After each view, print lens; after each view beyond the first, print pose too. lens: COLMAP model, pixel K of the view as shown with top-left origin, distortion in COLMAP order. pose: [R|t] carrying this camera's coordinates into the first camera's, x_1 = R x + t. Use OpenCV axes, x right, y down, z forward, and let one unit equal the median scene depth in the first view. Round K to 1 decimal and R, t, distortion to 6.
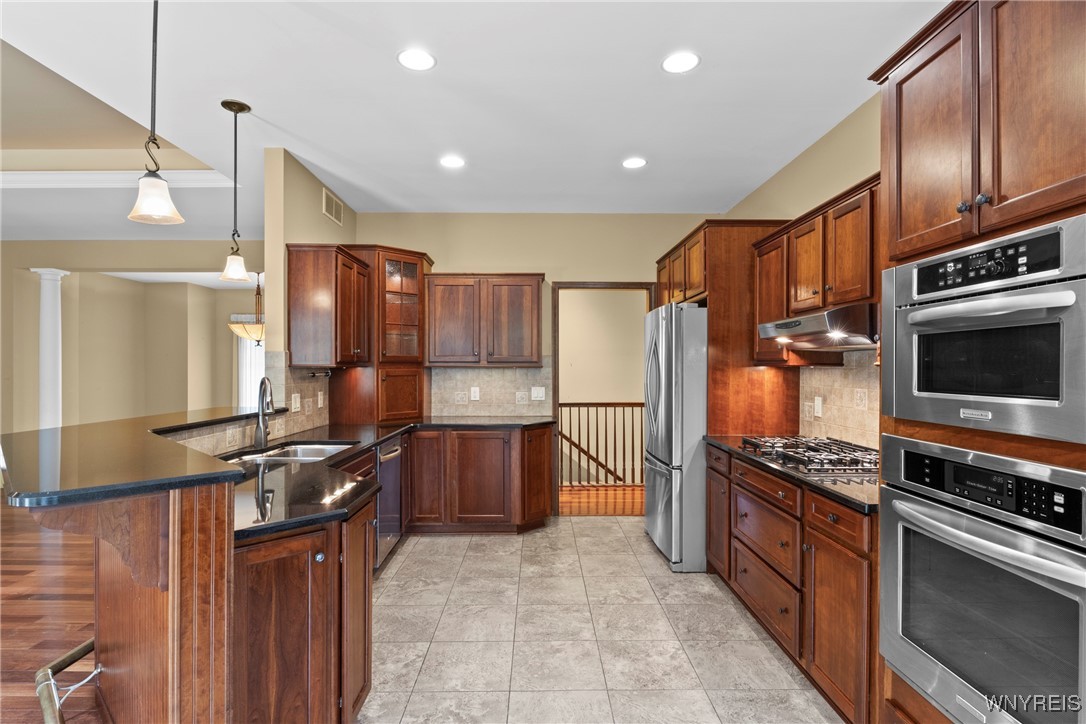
lens RADIAL K [[545.4, 0, 542.4], [0, 545.4, 364.5], [0, 0, 1]] dist [0.003114, -0.000835]
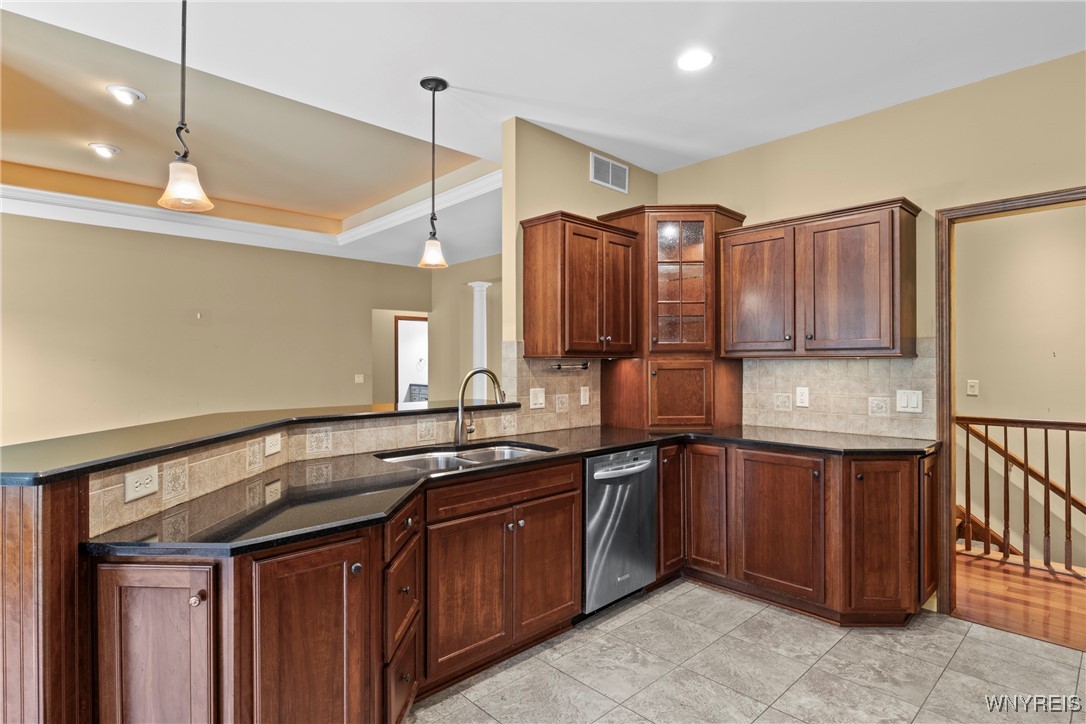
lens RADIAL K [[564.6, 0, 542.9], [0, 564.6, 359.7], [0, 0, 1]] dist [0.000540, -0.000376]
pose [[0.683130, -0.005111, -0.730279, 0.189293], [0.005885, 0.999982, -0.001493, 0.006989], [0.730273, -0.003278, 0.683147, 0.308959]]
